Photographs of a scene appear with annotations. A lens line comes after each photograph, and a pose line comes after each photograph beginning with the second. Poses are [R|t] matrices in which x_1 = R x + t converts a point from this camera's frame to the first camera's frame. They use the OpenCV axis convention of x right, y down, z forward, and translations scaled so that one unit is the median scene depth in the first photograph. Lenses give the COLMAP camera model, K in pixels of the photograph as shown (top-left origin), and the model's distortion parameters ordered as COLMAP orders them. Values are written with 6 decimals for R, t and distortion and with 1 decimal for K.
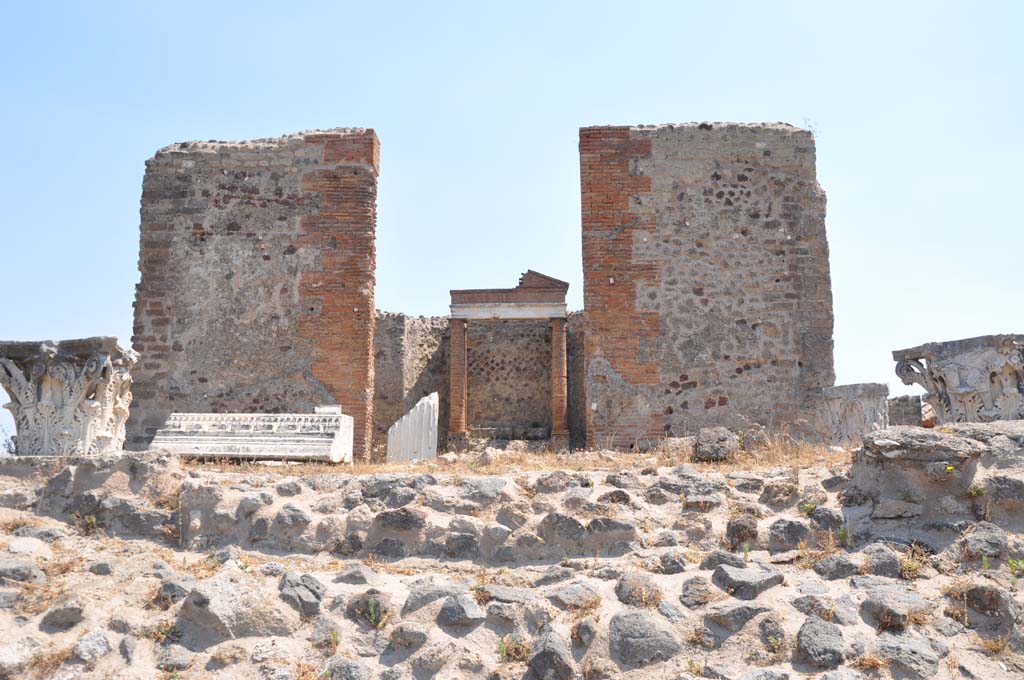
lens RADIAL K [[994.0, 0, 515.8], [0, 994.0, 330.9], [0, 0, 1]] dist [0.017090, 0.000000]
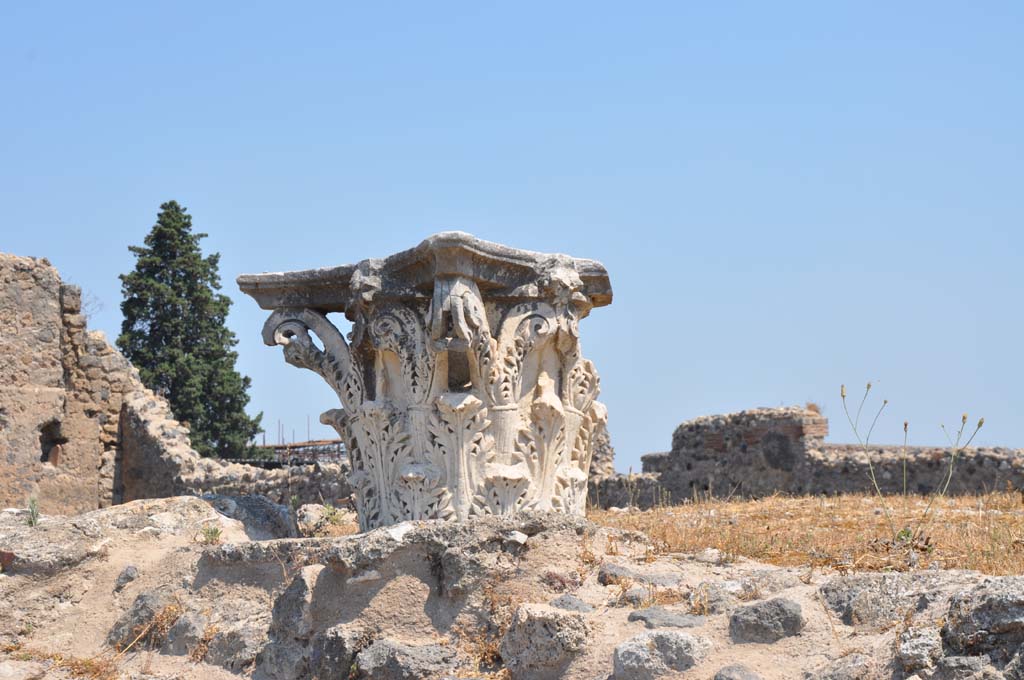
lens RADIAL K [[2275.0, 0, 511.7], [0, 2275.0, 345.7], [0, 0, 1]] dist [0.516984, 0.000000]
pose [[0.700474, -0.080820, -0.709087, 0.259367], [0.139874, 0.989845, 0.025356, 0.029642], [0.699837, -0.116944, 0.704665, 0.357643]]
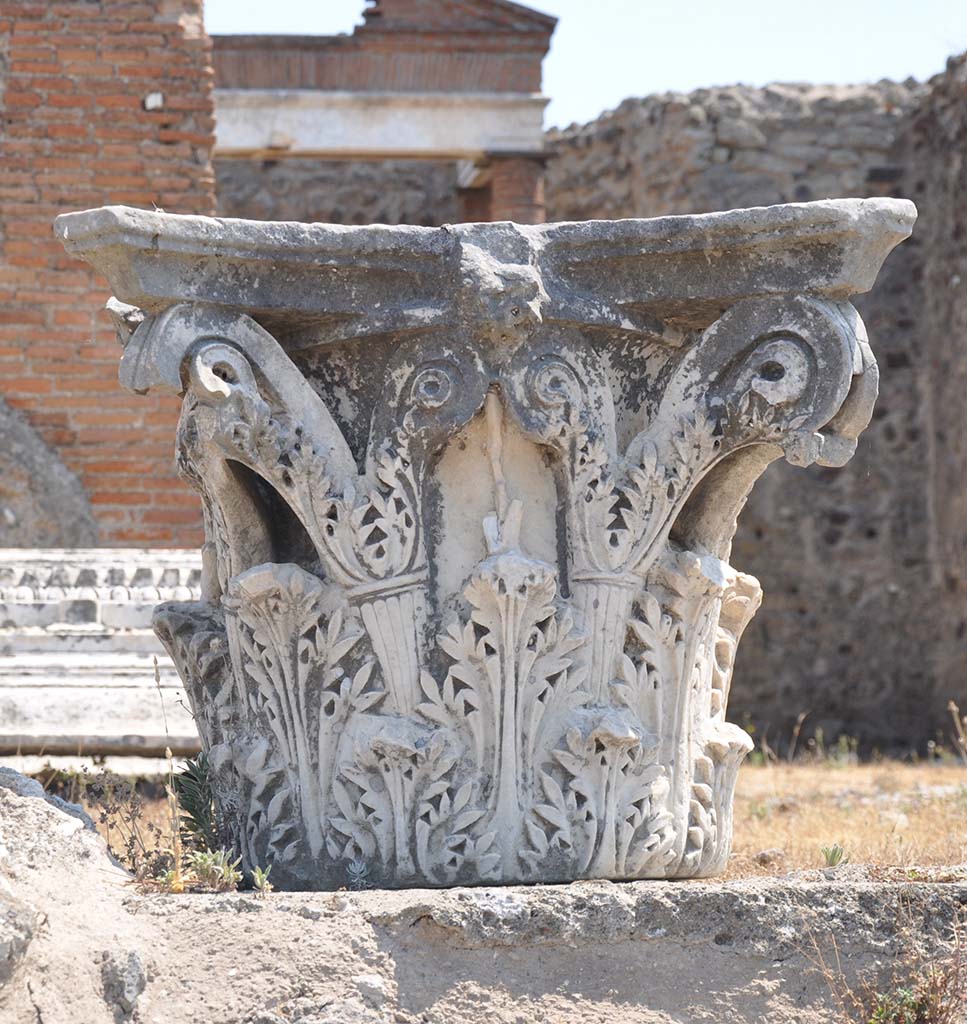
lens RADIAL K [[3523.9, 0, 482.9], [0, 3523.9, 507.8], [0, 0, 1]] dist [0.464579, 0.000000]
pose [[0.984900, -0.000233, 0.173121, -0.582003], [-0.014570, 0.996340, 0.084232, 0.006772], [-0.172507, -0.085483, 0.981292, 0.369831]]
